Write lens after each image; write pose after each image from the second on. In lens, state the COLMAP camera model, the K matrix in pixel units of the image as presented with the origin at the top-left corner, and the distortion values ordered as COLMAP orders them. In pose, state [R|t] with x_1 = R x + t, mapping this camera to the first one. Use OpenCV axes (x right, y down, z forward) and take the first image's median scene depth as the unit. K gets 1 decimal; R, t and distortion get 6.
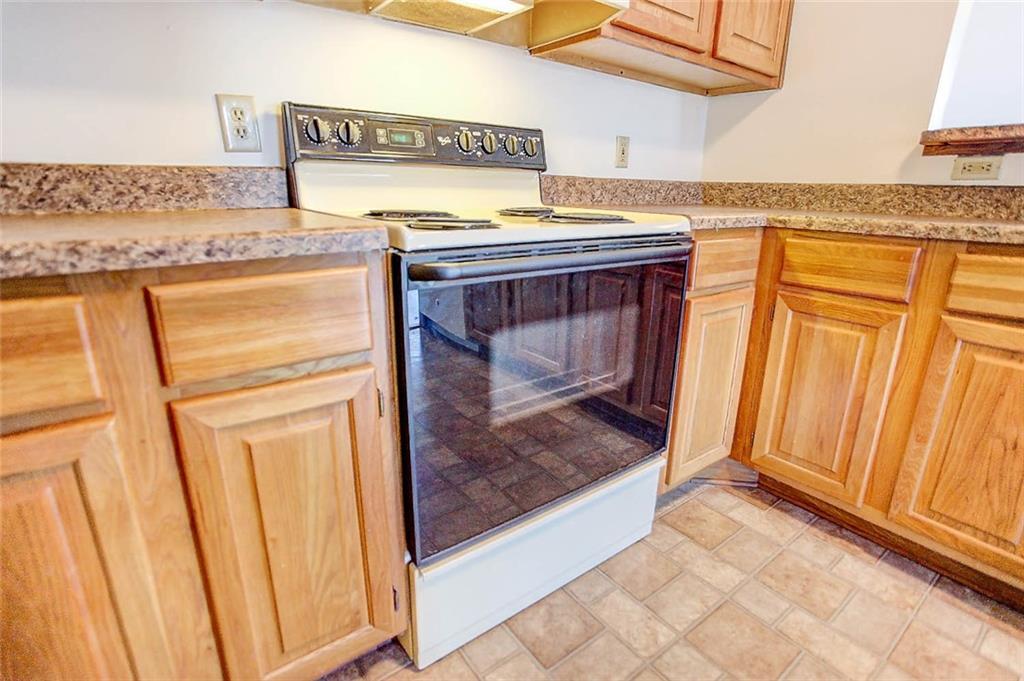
lens RADIAL K [[504.4, 0, 514.8], [0, 504.4, 335.2], [0, 0, 1]] dist [-0.065966, 0.031349]
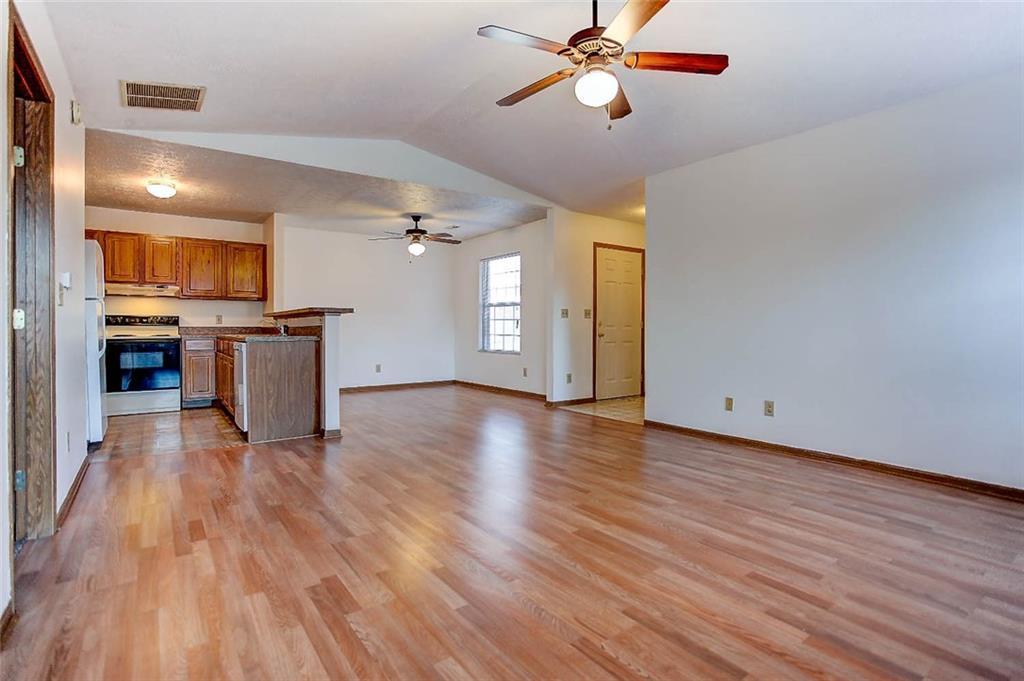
lens RADIAL K [[504.4, 0, 514.8], [0, 504.4, 335.2], [0, 0, 1]] dist [-0.065966, 0.031349]
pose [[0.999446, -0.014956, -0.029727, 1.188322], [0.006306, 0.962250, -0.272096, 0.349254], [0.032674, 0.271757, 0.961811, -1.120679]]
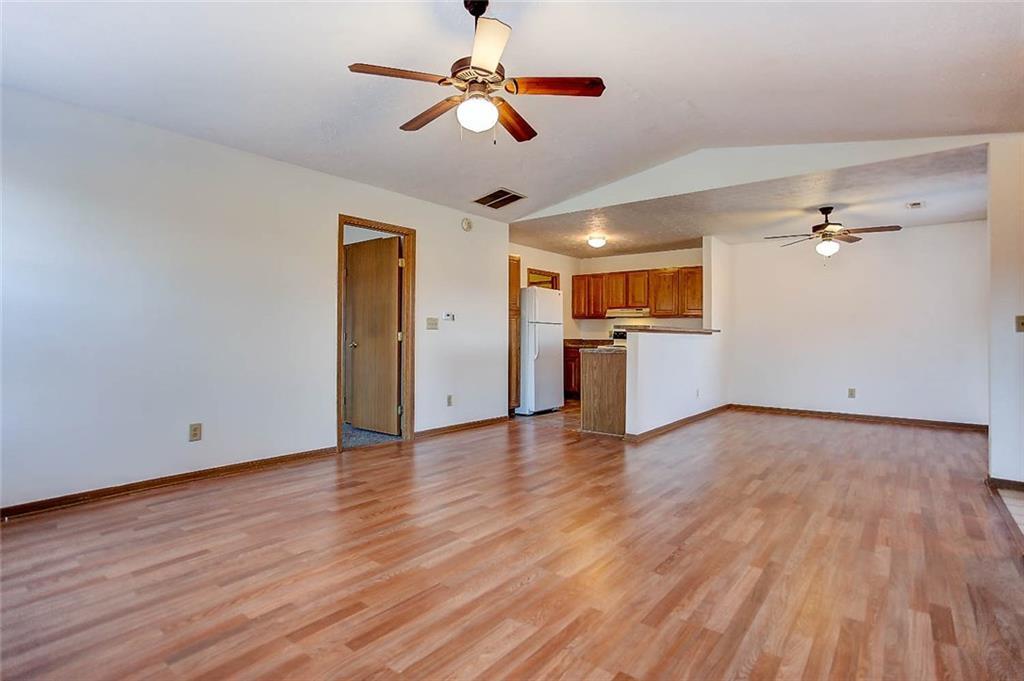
lens RADIAL K [[504.4, 0, 514.8], [0, 504.4, 335.2], [0, 0, 1]] dist [-0.065966, 0.031349]
pose [[0.235044, -0.015133, -0.971867, 1.930294], [-0.284419, 0.955043, -0.083657, 0.192102], [0.929441, 0.296080, 0.220173, -0.602890]]
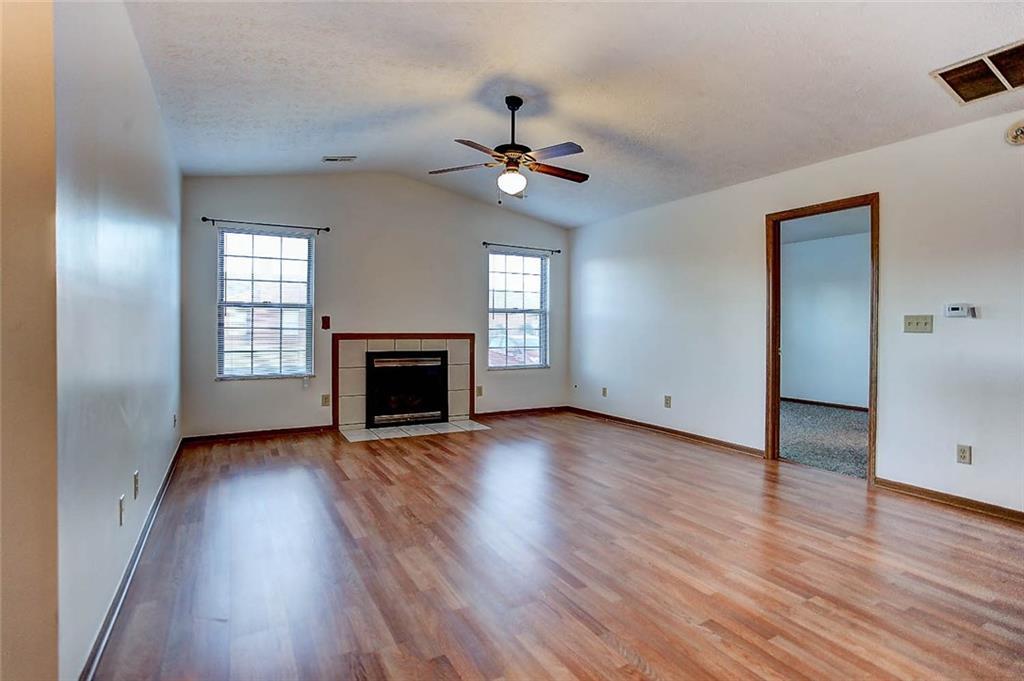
lens RADIAL K [[504.4, 0, 514.8], [0, 504.4, 335.2], [0, 0, 1]] dist [-0.065966, 0.031349]
pose [[-0.989707, -0.026214, 0.140689, 1.131259], [0.018023, 0.952422, 0.304250, -0.143791], [-0.141971, 0.303654, -0.942146, 0.398037]]
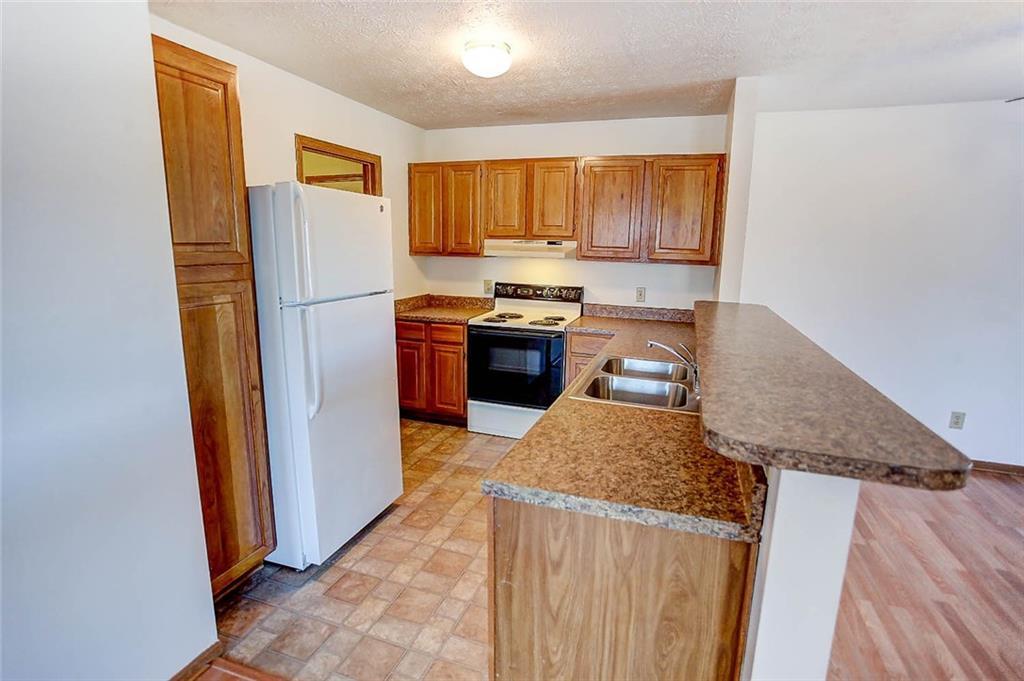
lens RADIAL K [[504.4, 0, 514.8], [0, 504.4, 335.2], [0, 0, 1]] dist [-0.065966, 0.031349]
pose [[0.544539, 0.144905, -0.826123, 0.832274], [-0.250238, 0.968172, 0.004876, -0.039722], [0.800536, 0.204073, 0.563468, -0.282991]]
